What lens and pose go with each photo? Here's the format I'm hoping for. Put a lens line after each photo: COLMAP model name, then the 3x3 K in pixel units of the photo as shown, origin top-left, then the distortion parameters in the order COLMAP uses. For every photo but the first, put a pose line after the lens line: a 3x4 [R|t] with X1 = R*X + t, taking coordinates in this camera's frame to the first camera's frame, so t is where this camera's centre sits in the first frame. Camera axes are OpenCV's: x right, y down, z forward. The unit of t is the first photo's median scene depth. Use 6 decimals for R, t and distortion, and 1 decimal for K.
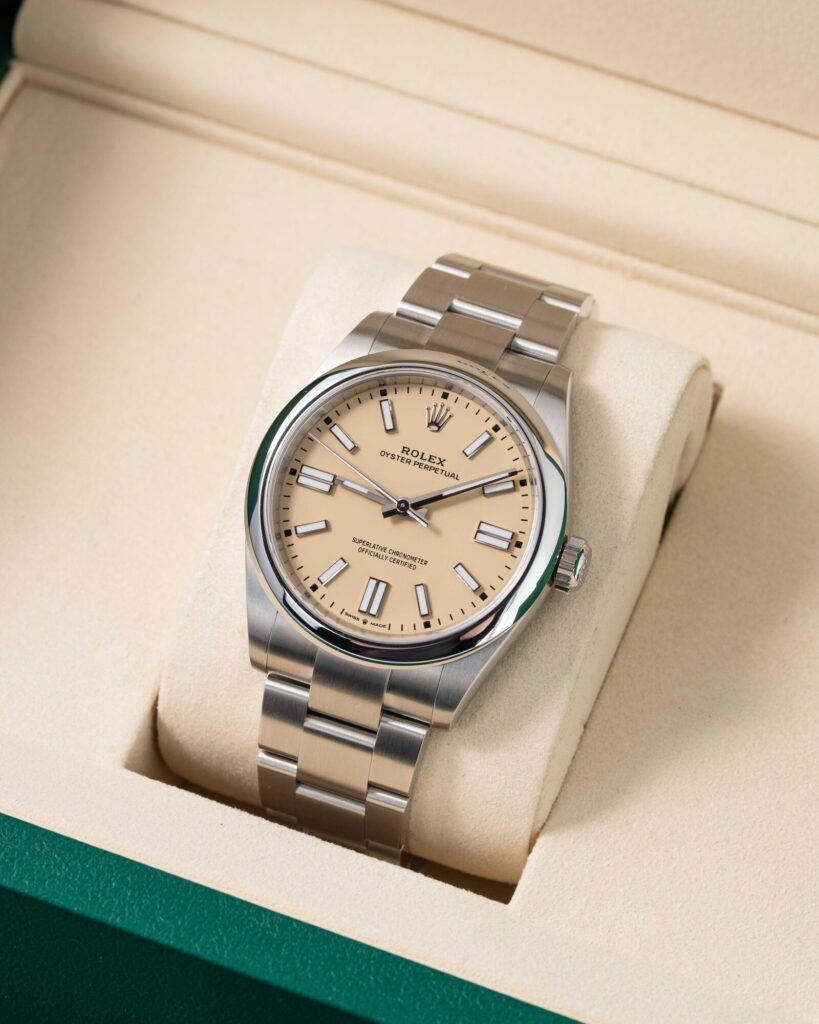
lens RADIAL K [[4453.0, 0, 408.3], [0, 4453.0, 513.3], [0, 0, 1]] dist [-0.001165, 0.000000]
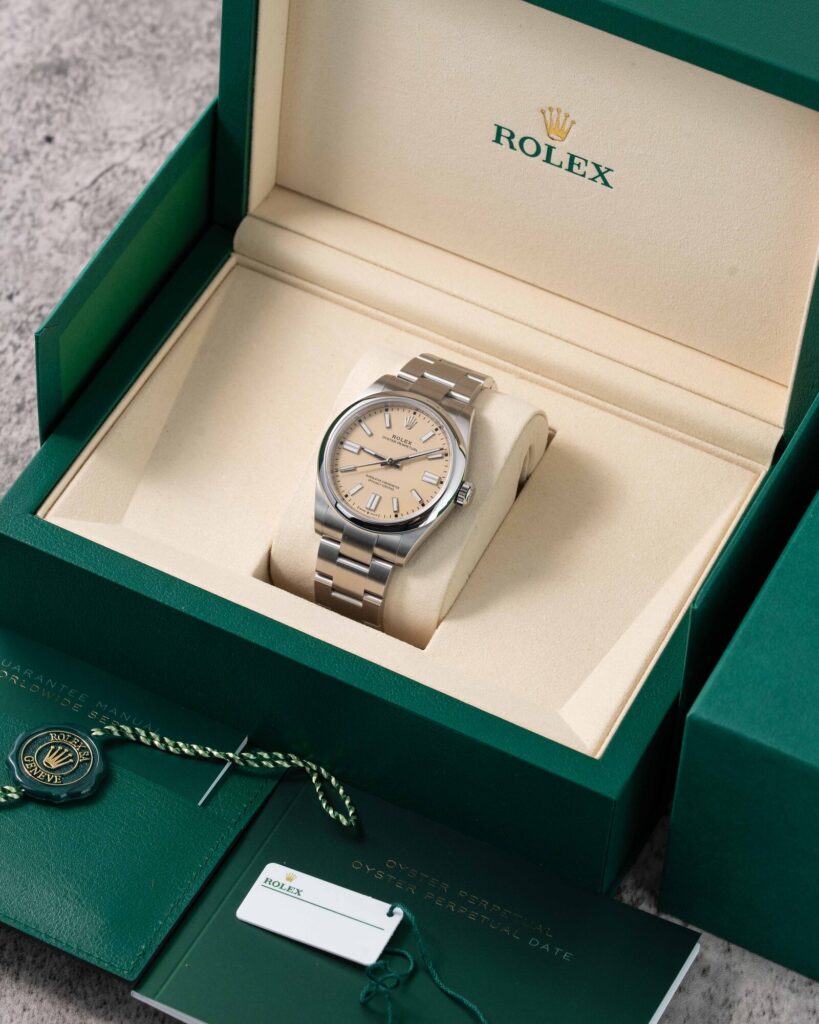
lens RADIAL K [[4453.0, 0, 410.3], [0, 4453.0, 511.2], [0, 0, 1]] dist [-0.001165, 0.000000]
pose [[0.995032, 0.079864, -0.059437, 0.136534], [-0.084623, 0.993001, -0.082392, 0.196227], [0.052441, 0.087012, 0.994826, -1.128555]]
